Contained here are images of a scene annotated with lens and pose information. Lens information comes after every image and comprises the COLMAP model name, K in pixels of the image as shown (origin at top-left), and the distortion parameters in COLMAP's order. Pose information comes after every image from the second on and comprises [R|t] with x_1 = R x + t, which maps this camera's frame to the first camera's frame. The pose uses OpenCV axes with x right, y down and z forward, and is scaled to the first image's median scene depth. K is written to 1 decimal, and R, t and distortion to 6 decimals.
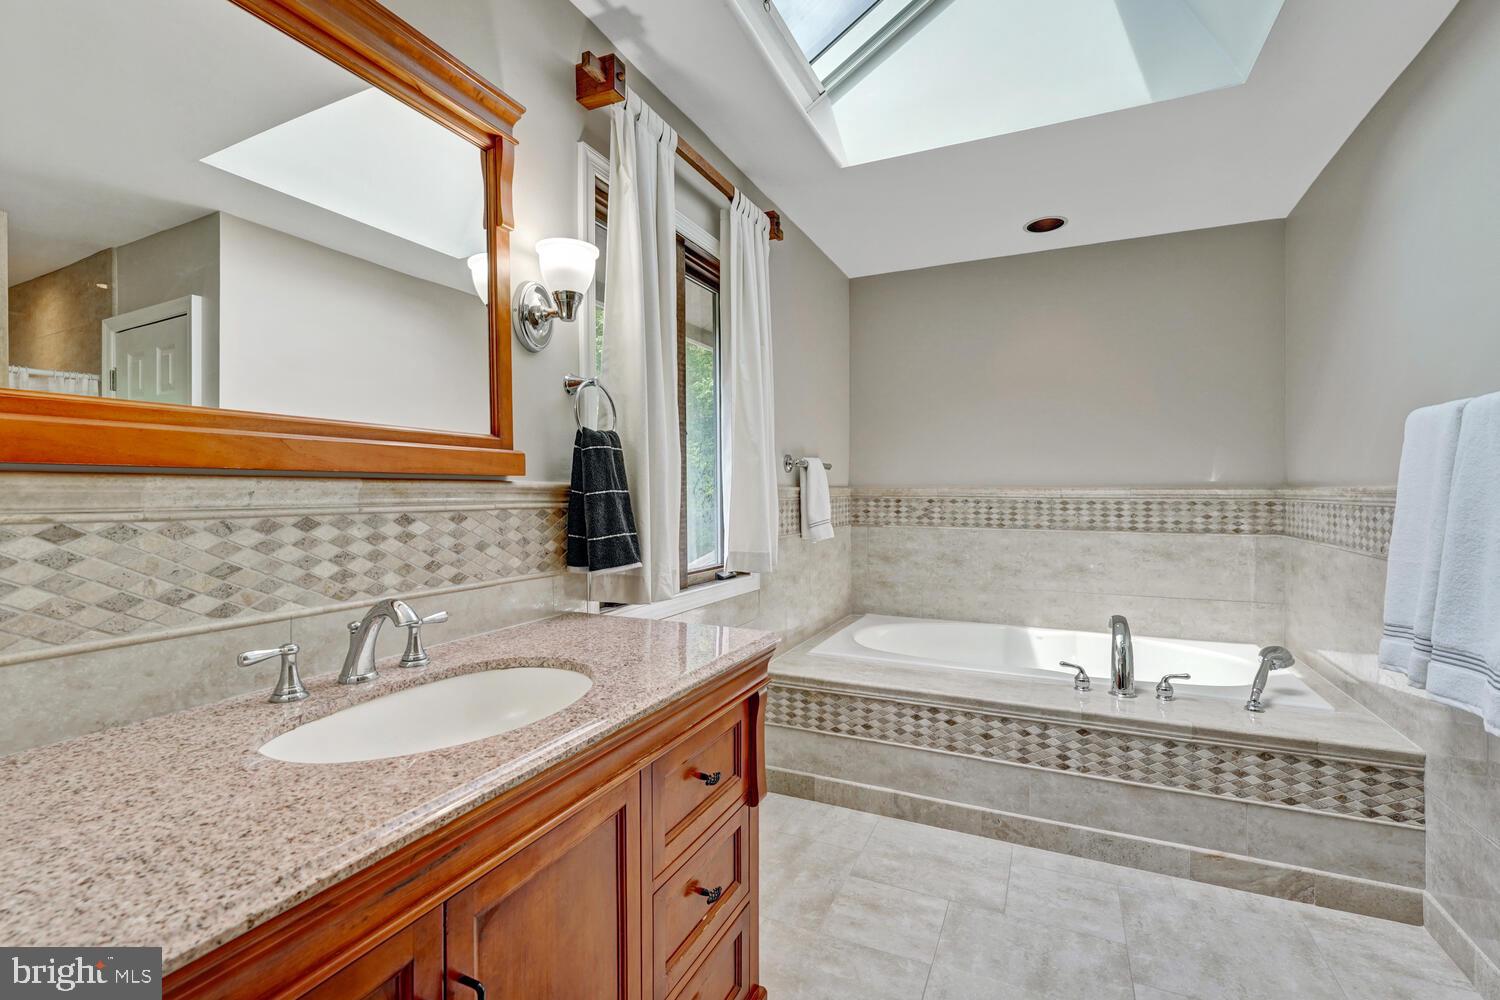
lens RADIAL K [[648.1, 0, 750.0], [0, 648.1, 495.1], [0, 0, 1]] dist [-0.002214, -0.001412]
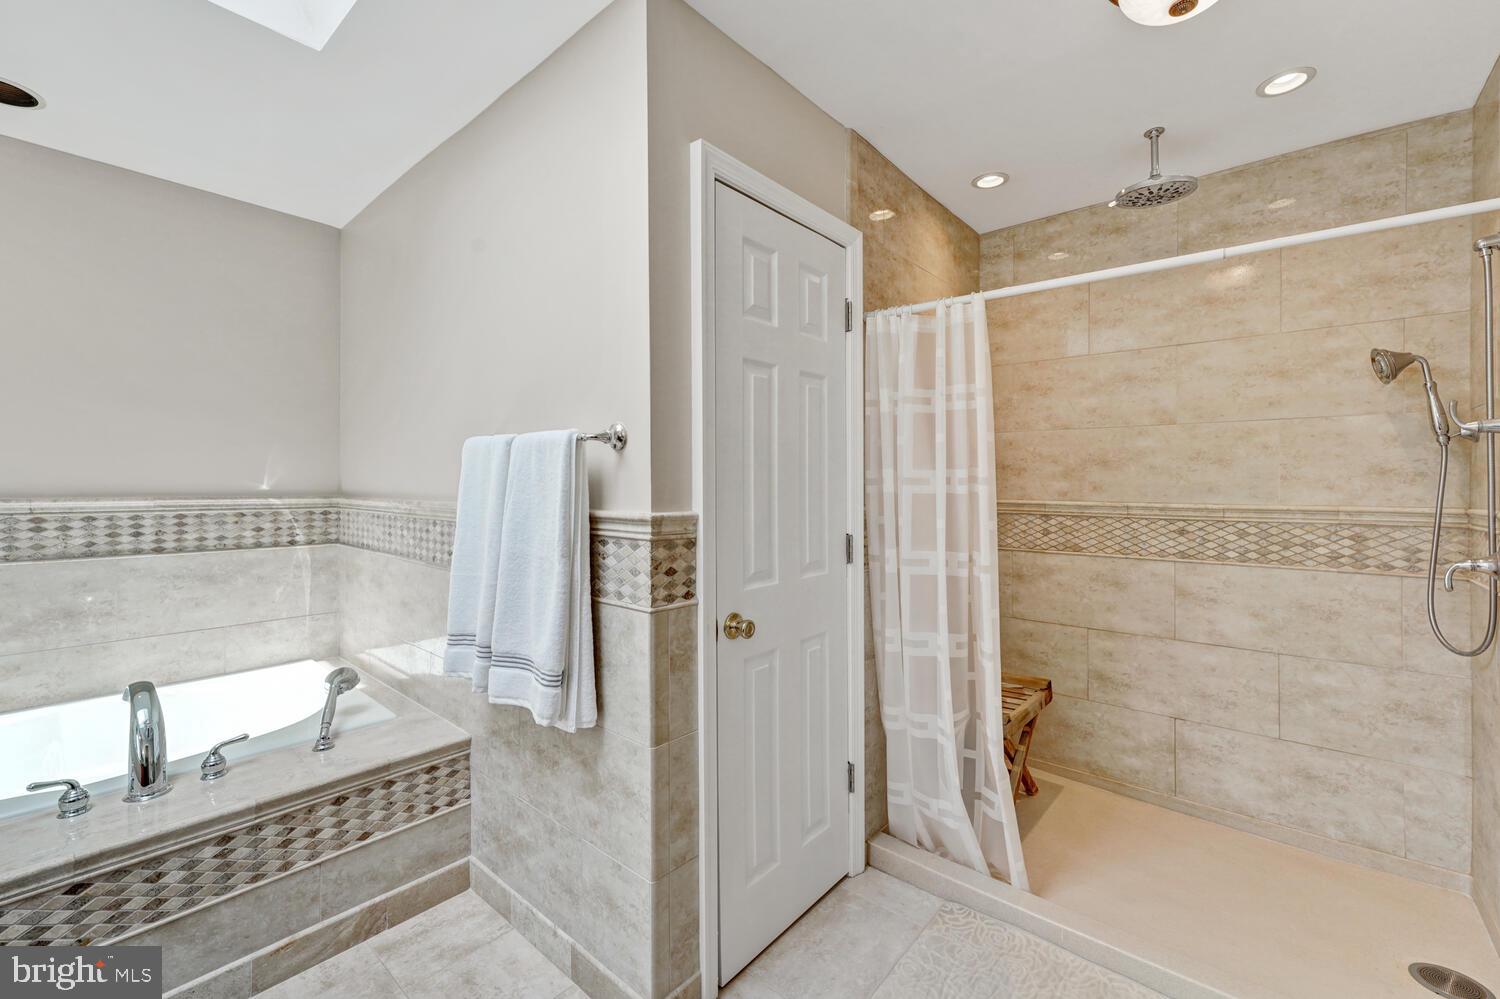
lens RADIAL K [[619.0, 0, 751.9], [0, 619.0, 486.0], [0, 0, 1]] dist [0.000787, -0.000430]
pose [[0.259559, 0.002466, 0.965724, 0.093895], [0.002627, 0.999991, -0.003260, -0.032999], [-0.965724, 0.003383, 0.259551, 0.191459]]
